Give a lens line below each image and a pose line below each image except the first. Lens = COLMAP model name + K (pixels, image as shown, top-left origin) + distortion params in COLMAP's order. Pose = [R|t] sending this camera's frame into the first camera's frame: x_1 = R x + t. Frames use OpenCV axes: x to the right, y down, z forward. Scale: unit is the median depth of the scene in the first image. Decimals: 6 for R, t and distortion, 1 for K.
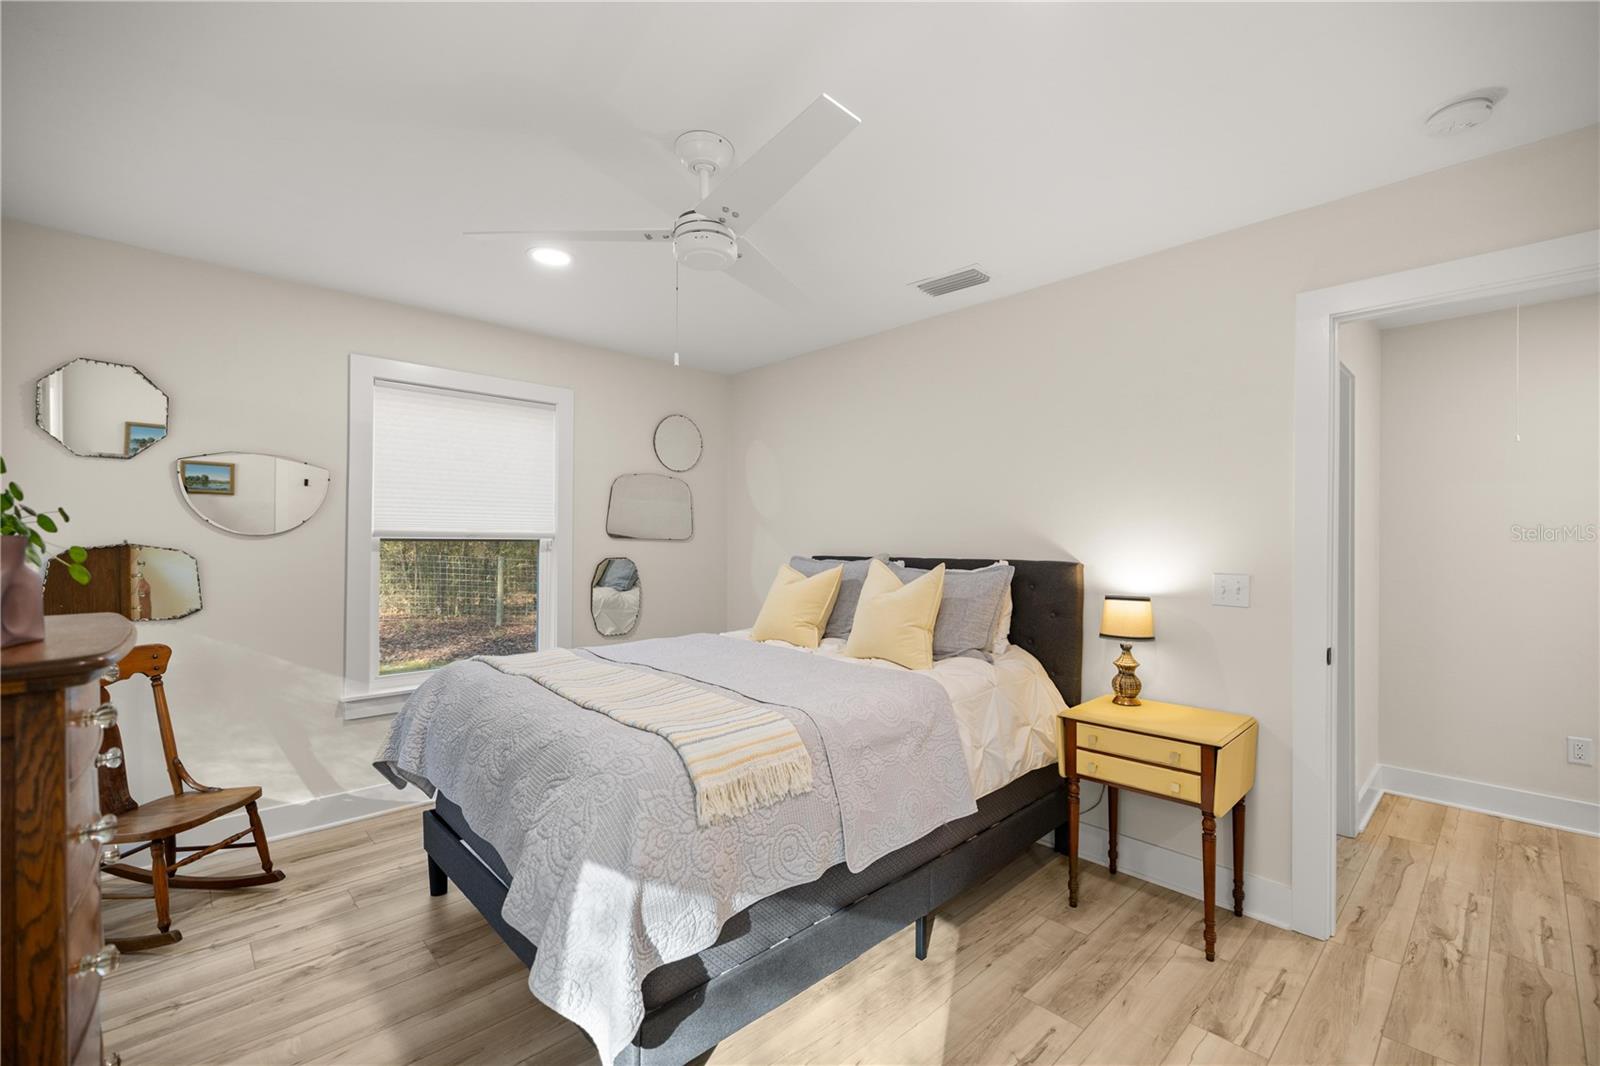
lens RADIAL K [[684.7, 0, 795.0], [0, 684.7, 532.6], [0, 0, 1]] dist [0.000069, 0.000973]
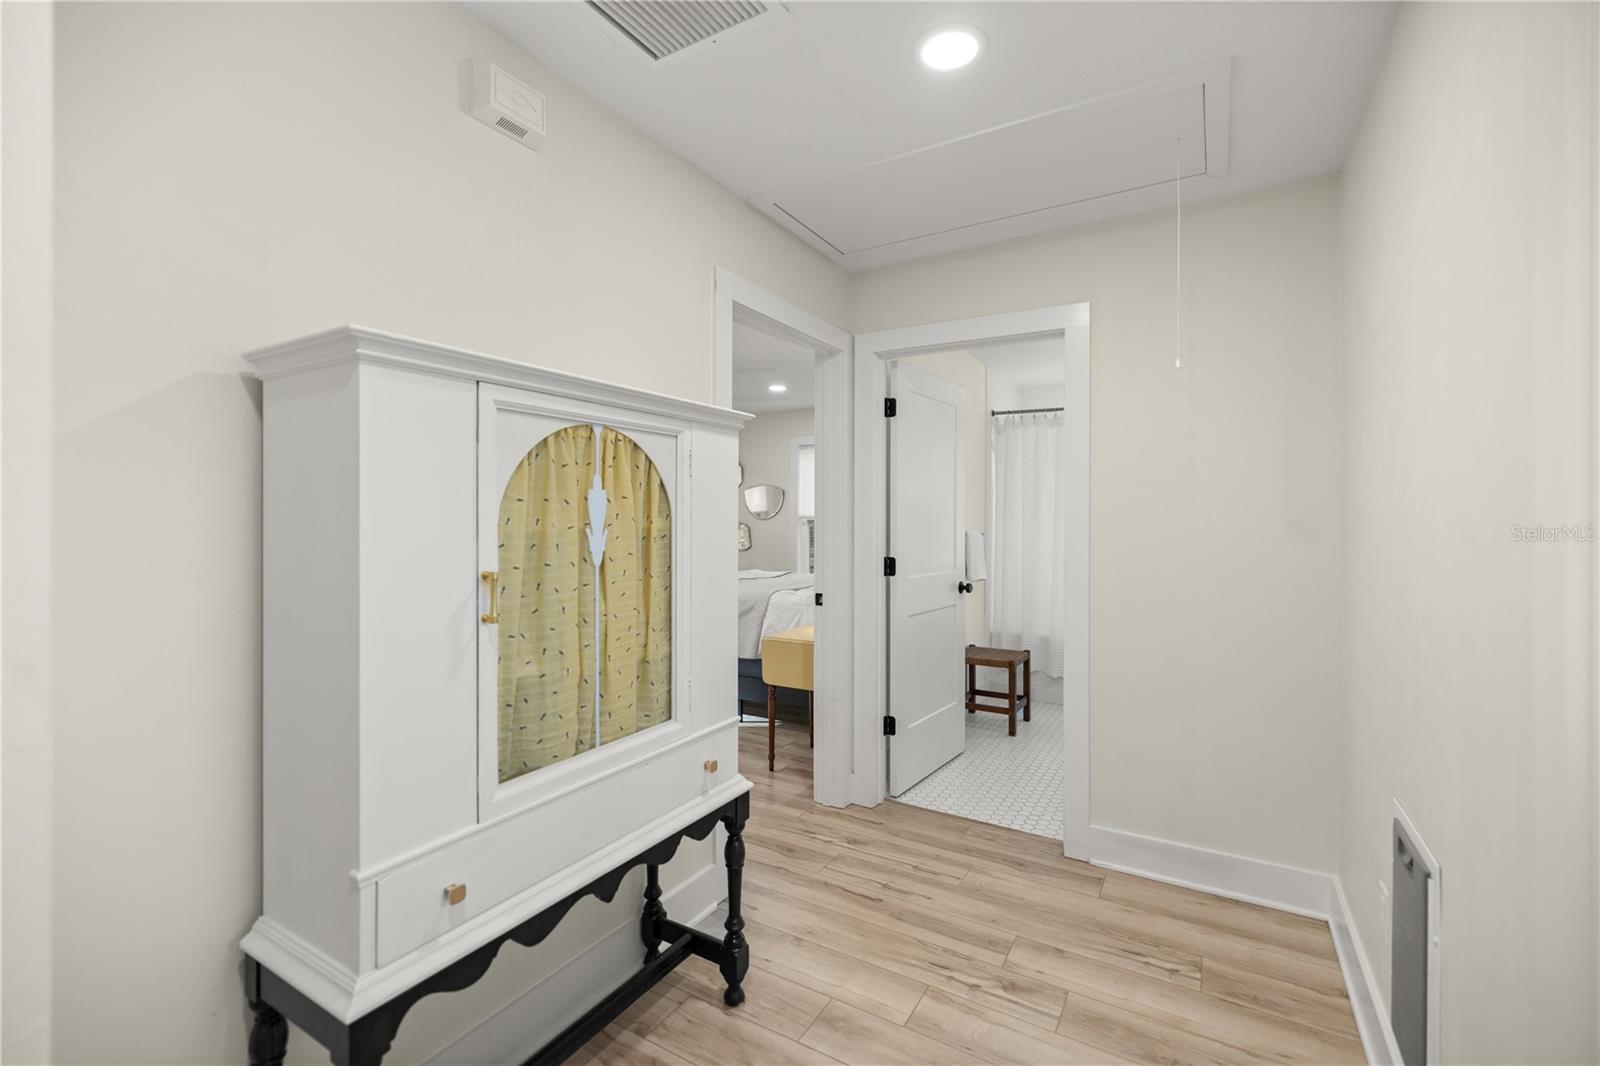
lens RADIAL K [[684.7, 0, 797.8], [0, 684.7, 526.3], [0, 0, 1]] dist [0.000069, 0.000973]
pose [[0.274657, 0.004169, -0.961533, 1.822007], [0.001046, 0.999989, 0.004635, 0.025148], [0.961542, -0.002279, 0.274650, 0.508841]]
